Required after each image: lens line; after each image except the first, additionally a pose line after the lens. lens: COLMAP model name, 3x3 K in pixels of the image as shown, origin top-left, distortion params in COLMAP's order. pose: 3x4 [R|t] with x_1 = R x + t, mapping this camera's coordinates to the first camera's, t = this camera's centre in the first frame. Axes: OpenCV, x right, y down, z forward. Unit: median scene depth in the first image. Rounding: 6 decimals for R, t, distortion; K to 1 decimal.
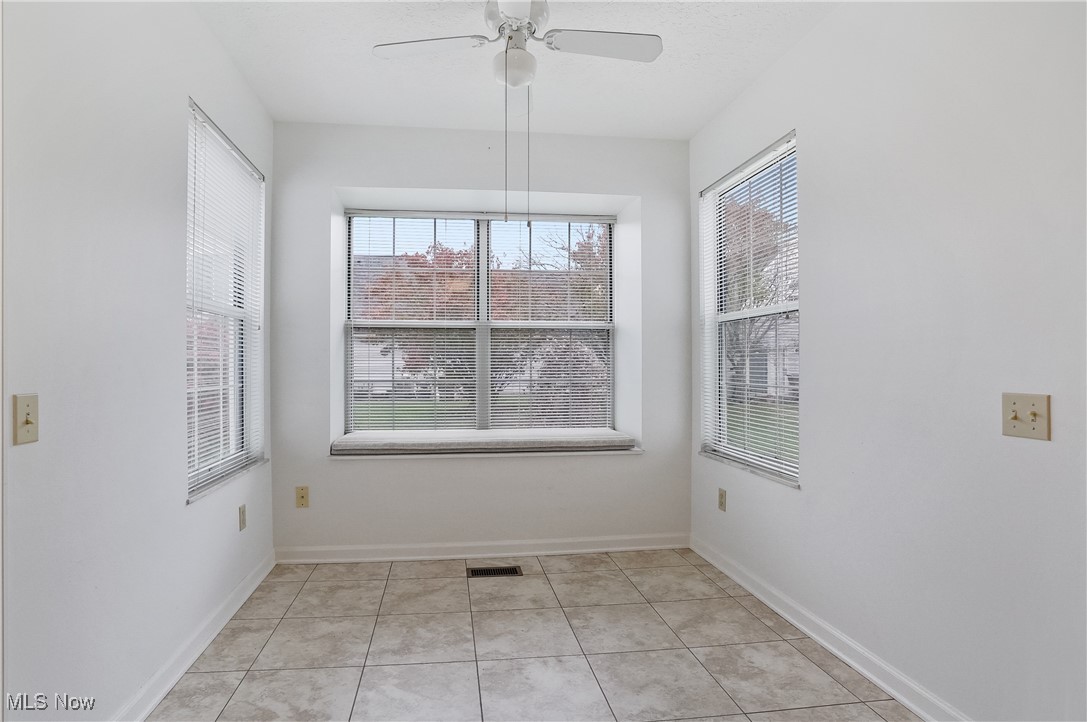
lens RADIAL K [[537.8, 0, 518.8], [0, 537.8, 361.3], [0, 0, 1]] dist [-0.046288, 0.001045]
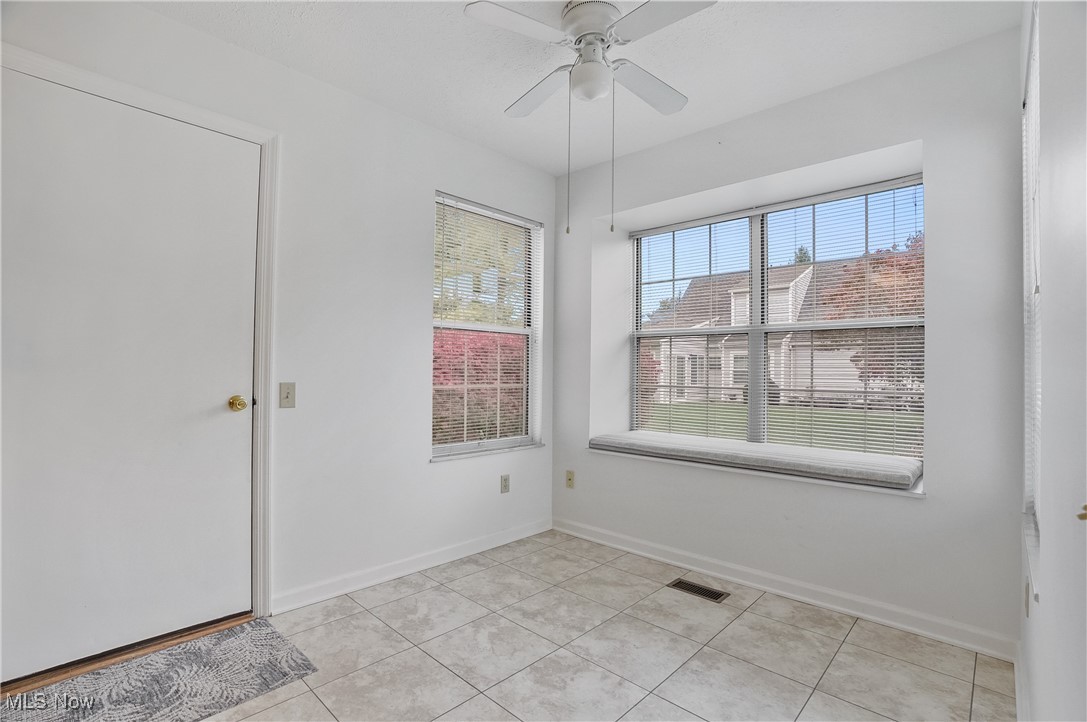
lens RADIAL K [[504.3, 0, 542.8], [0, 504.3, 367.5], [0, 0, 1]] dist [-0.074283, 0.030688]
pose [[0.630482, -0.003867, -0.776194, 0.472532], [0.000500, 0.999989, -0.004576, 0.004061], [0.776204, 0.002497, 0.630477, 0.238593]]
